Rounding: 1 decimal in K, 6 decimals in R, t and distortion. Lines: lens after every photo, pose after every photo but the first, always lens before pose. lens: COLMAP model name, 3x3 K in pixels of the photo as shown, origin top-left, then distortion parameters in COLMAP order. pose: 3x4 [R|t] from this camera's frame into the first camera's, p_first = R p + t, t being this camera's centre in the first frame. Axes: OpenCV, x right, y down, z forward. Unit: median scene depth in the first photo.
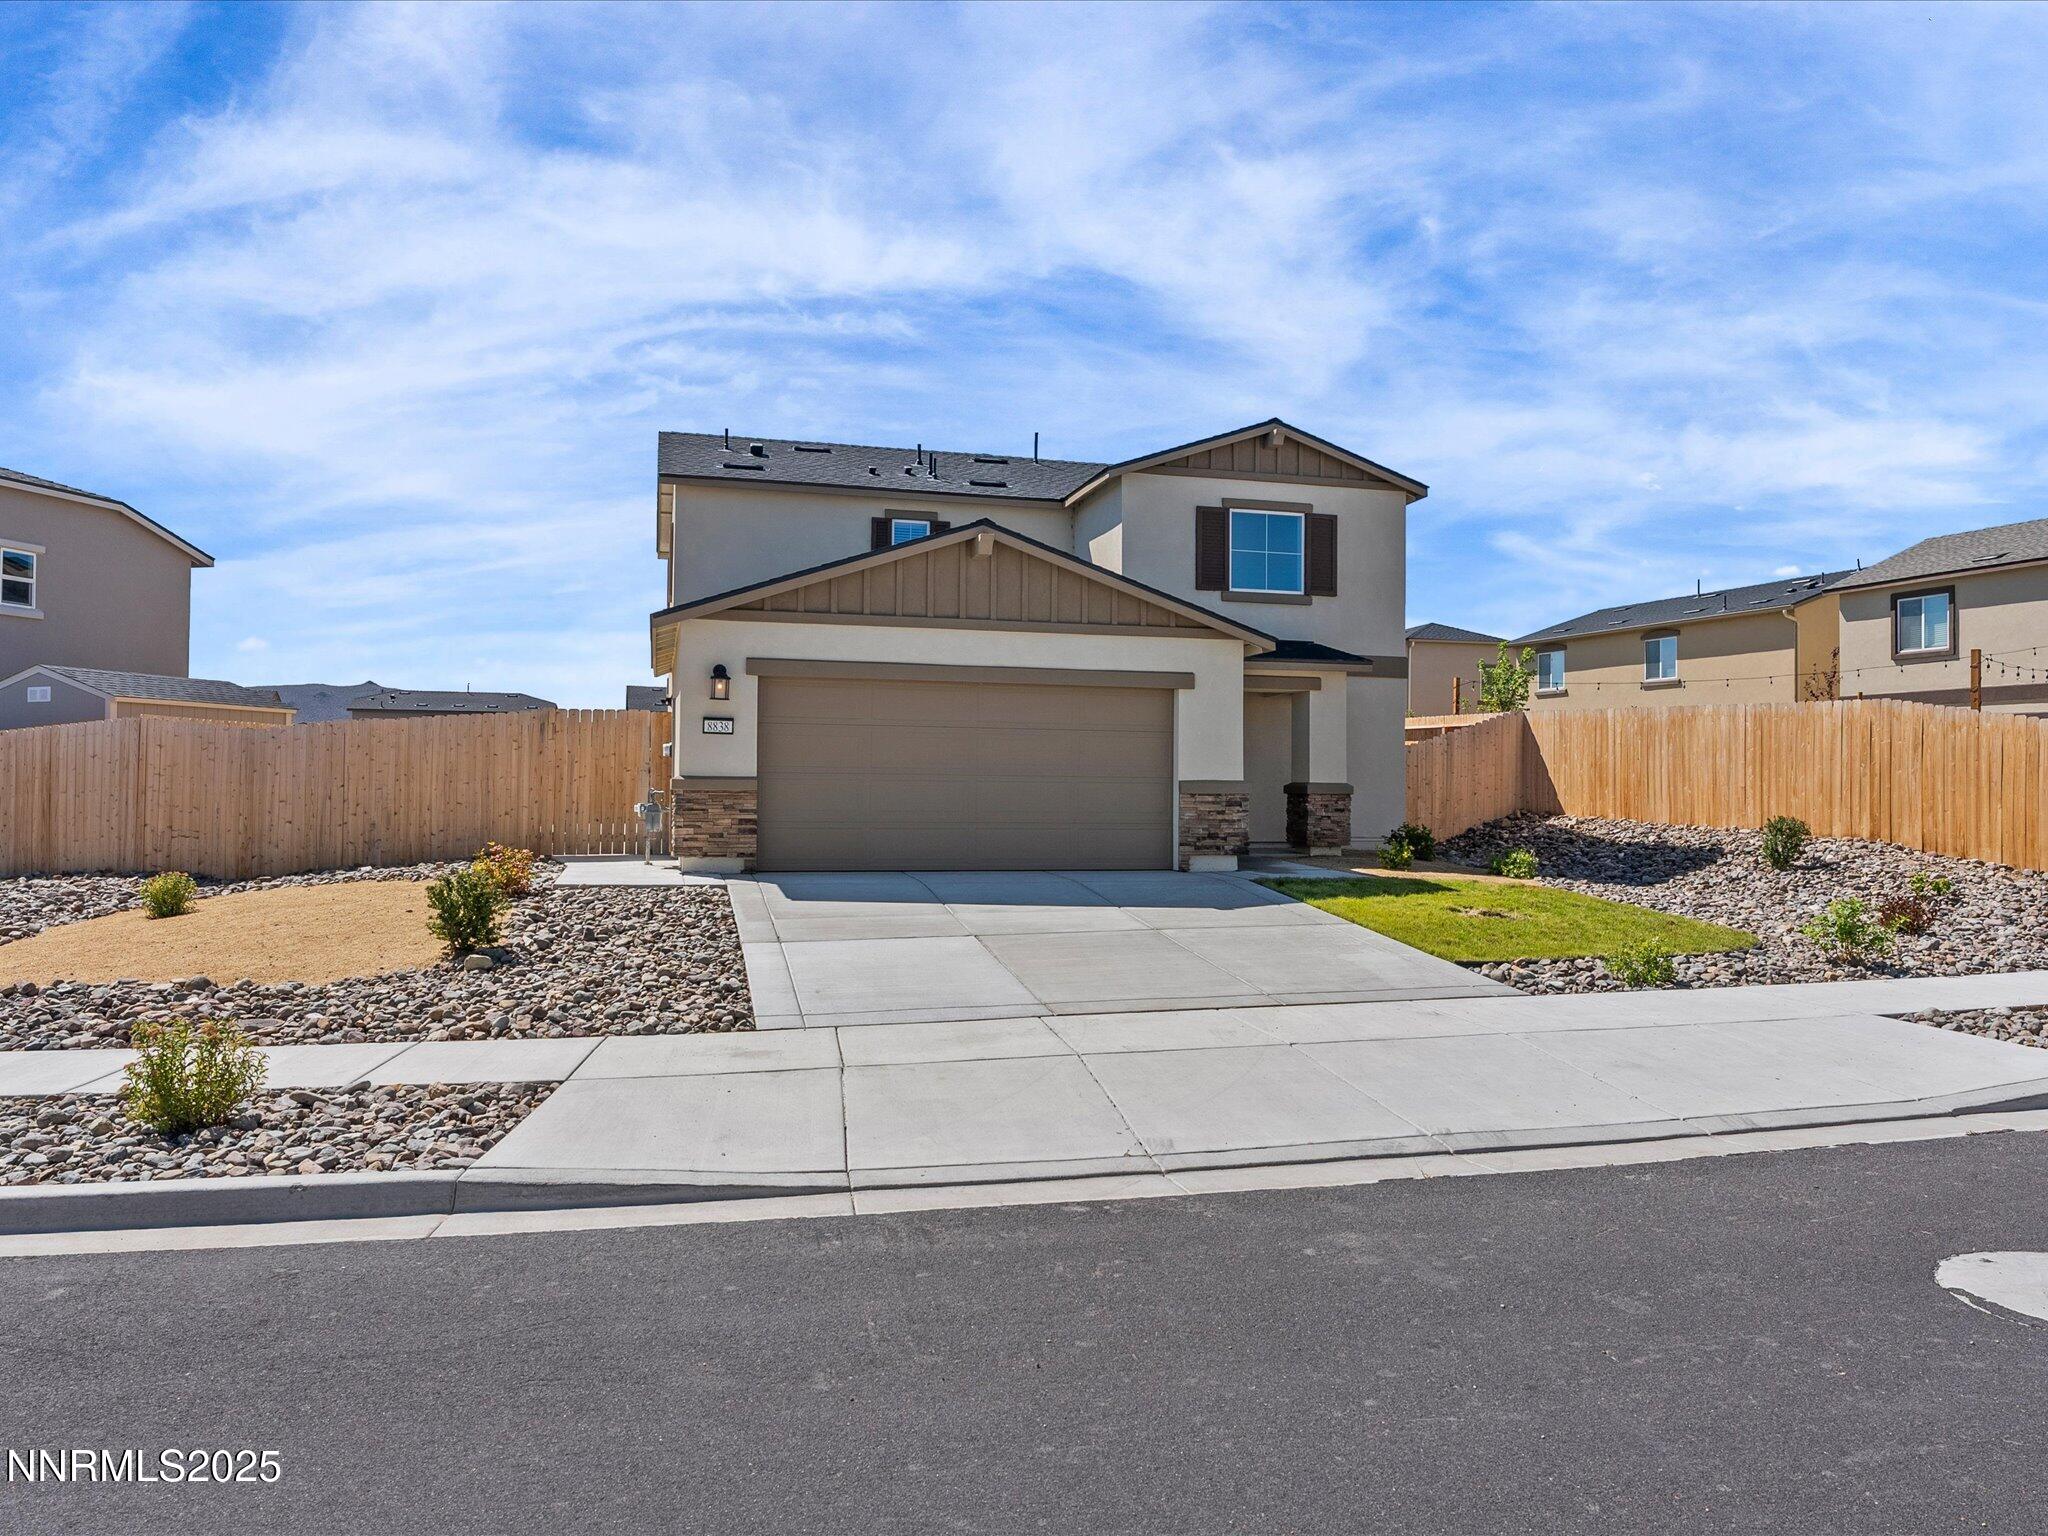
lens RADIAL K [[1499.6, 0, 1038.4], [0, 1499.6, 766.0], [0, 0, 1]] dist [0.005636, -0.004241]
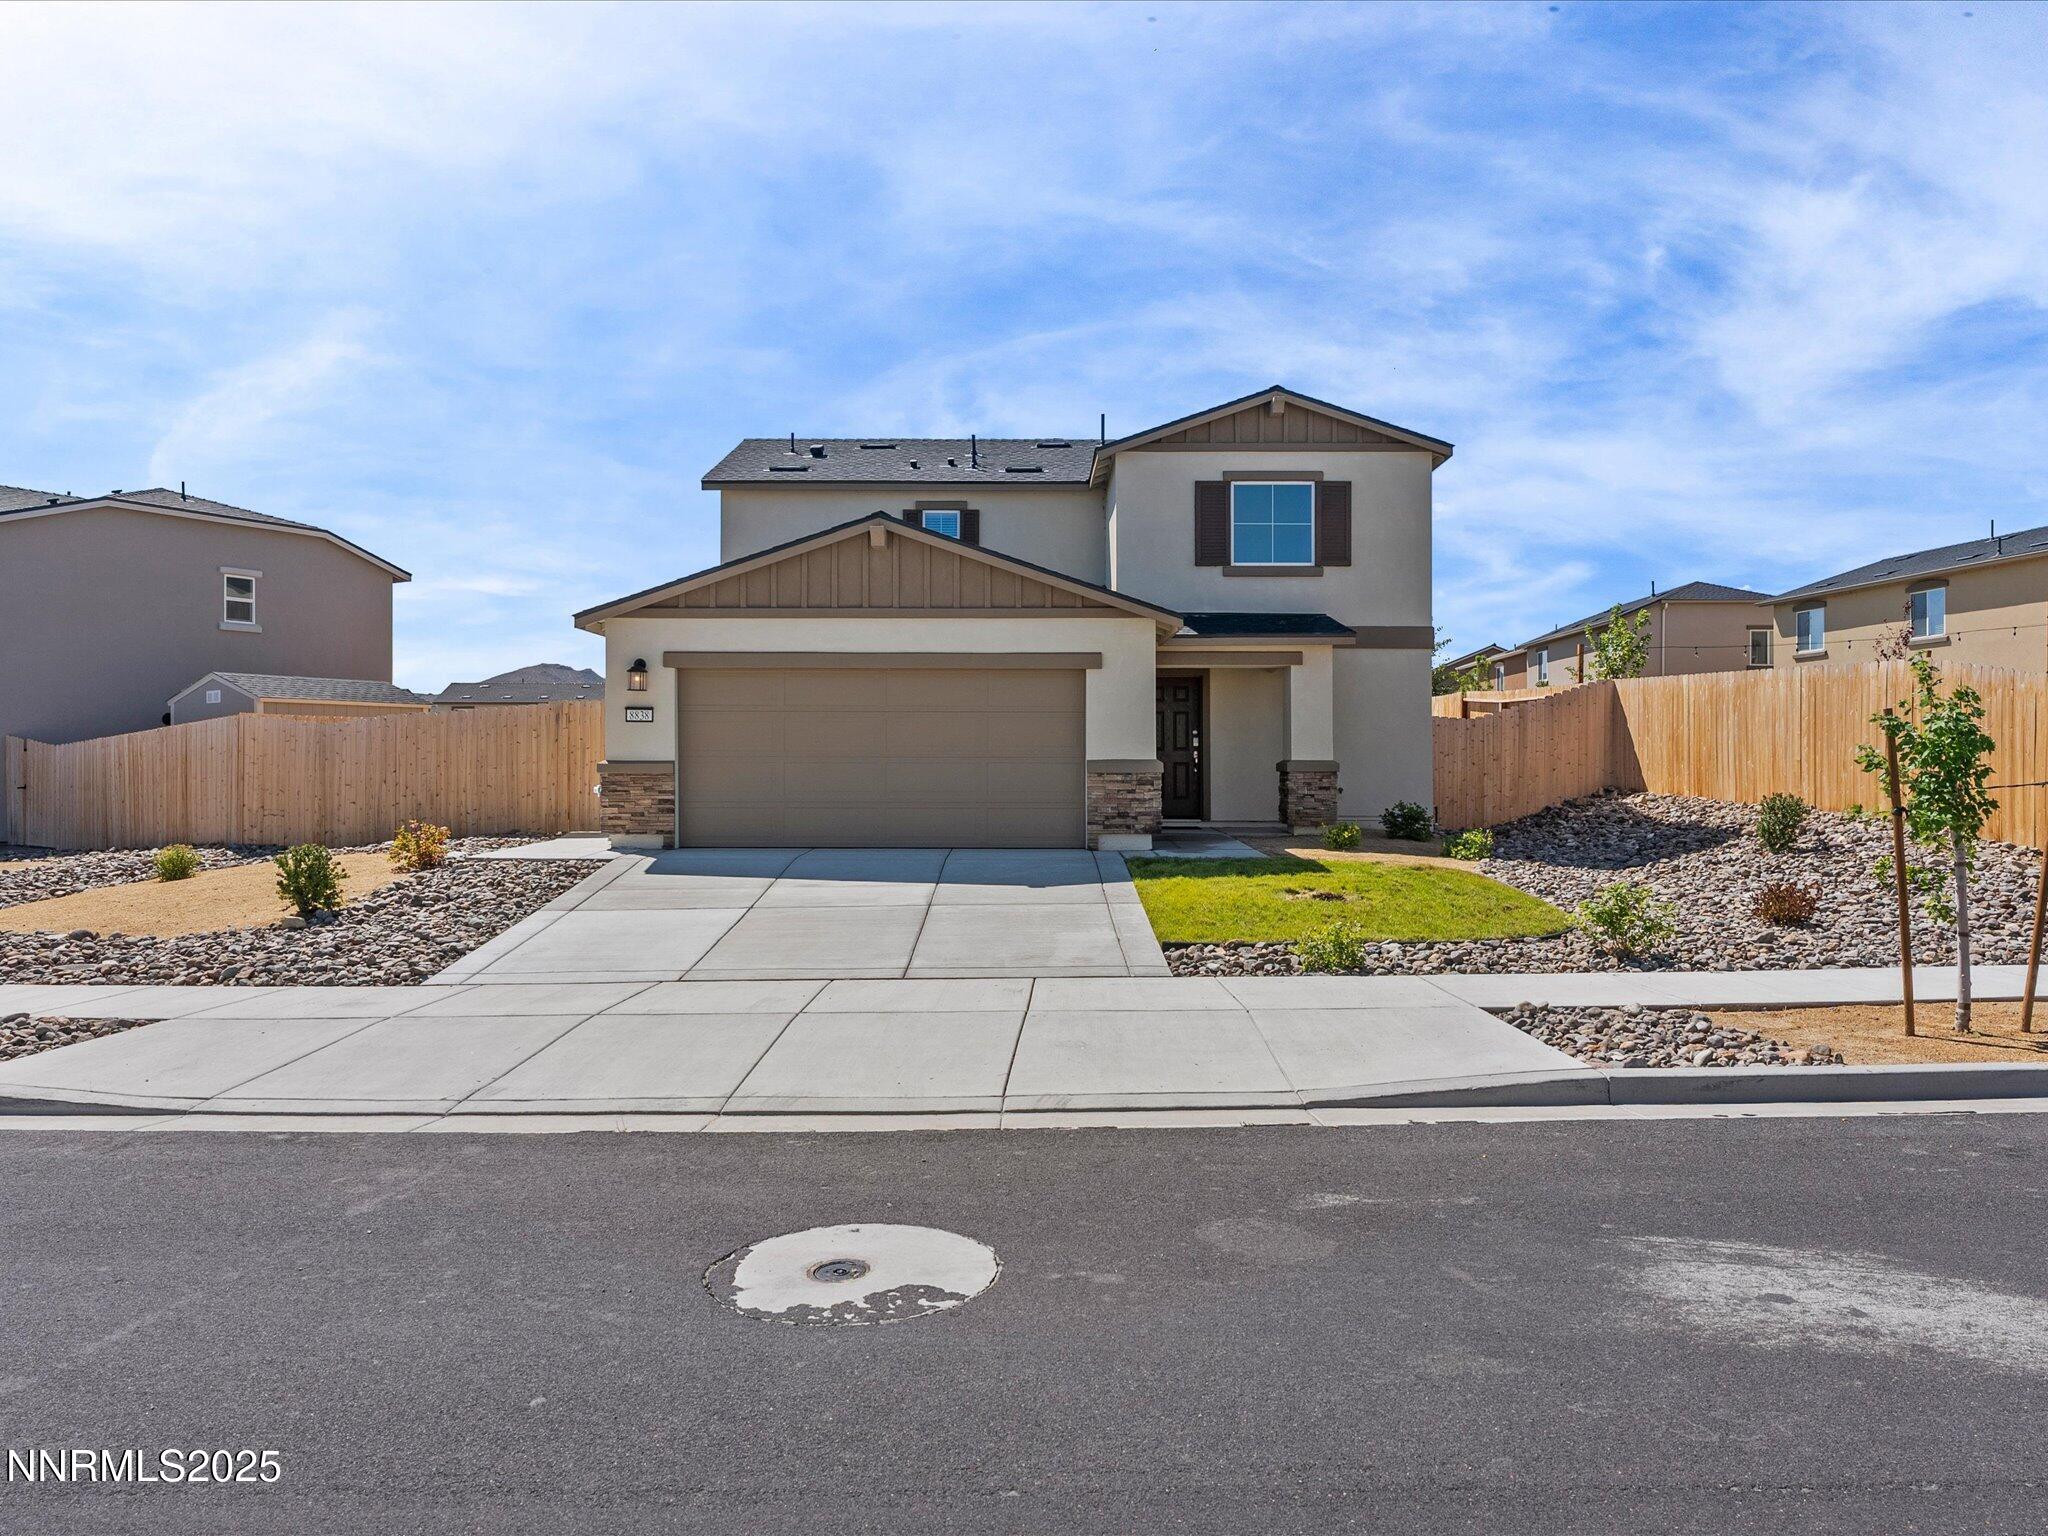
lens RADIAL K [[1499.6, 0, 1009.0], [0, 1499.6, 774.4], [0, 0, 1]] dist [0.005636, -0.004241]
pose [[0.962242, -0.006799, -0.272110, 0.297295], [0.012248, 0.999757, 0.018331, 0.000158], [0.271919, -0.020971, 0.962092, 0.014505]]
